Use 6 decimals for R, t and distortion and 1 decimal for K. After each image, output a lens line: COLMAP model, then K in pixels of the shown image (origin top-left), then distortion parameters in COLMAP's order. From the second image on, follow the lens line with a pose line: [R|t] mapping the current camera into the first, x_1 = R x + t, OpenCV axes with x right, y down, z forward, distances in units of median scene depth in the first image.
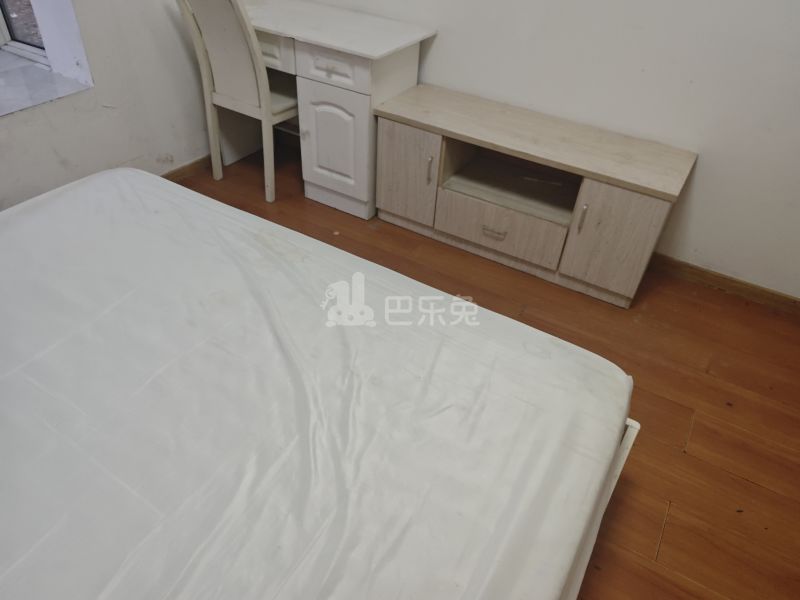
lens RADIAL K [[578.0, 0, 410.7], [0, 578.0, 299.2], [0, 0, 1]] dist [0.022874, -0.024302]
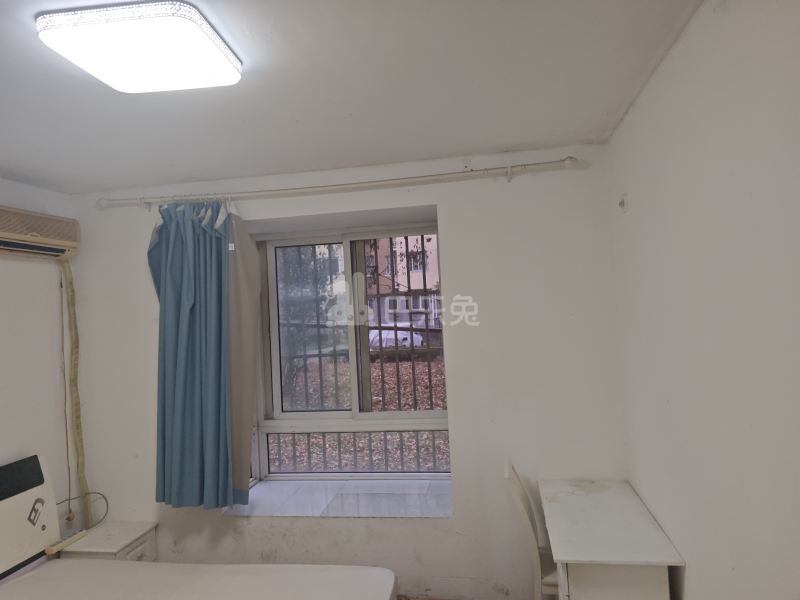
lens RADIAL K [[578.0, 0, 410.7], [0, 578.0, 299.2], [0, 0, 1]] dist [0.022874, -0.024302]
pose [[0.354717, -0.090911, -0.930543, 1.264704], [-0.527062, 0.802610, -0.279325, -0.538782], [0.772257, 0.589535, 0.236784, 0.407344]]
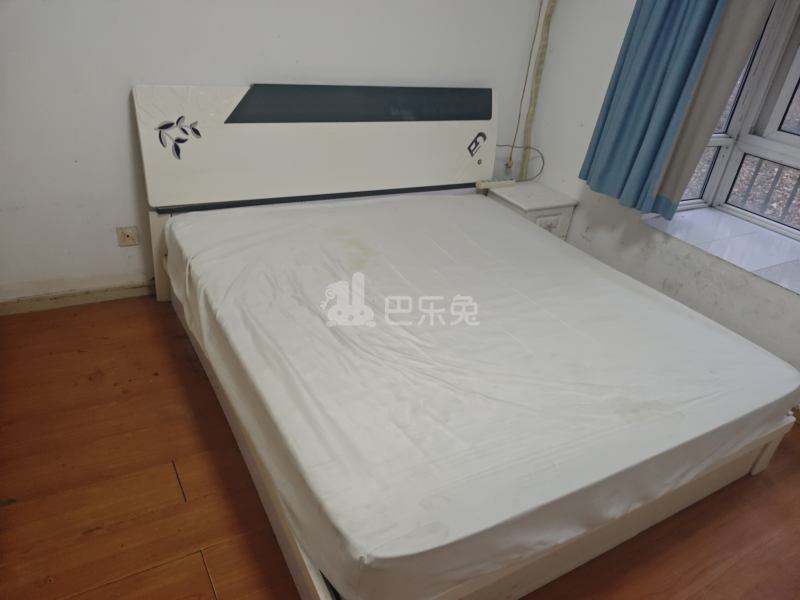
lens RADIAL K [[578.0, 0, 410.7], [0, 578.0, 299.2], [0, 0, 1]] dist [0.022874, -0.024302]
pose [[-0.475933, 0.313493, -0.821712, 0.870717], [-0.654551, 0.497774, 0.569021, -0.572352], [0.587411, 0.808667, -0.031710, 0.678976]]
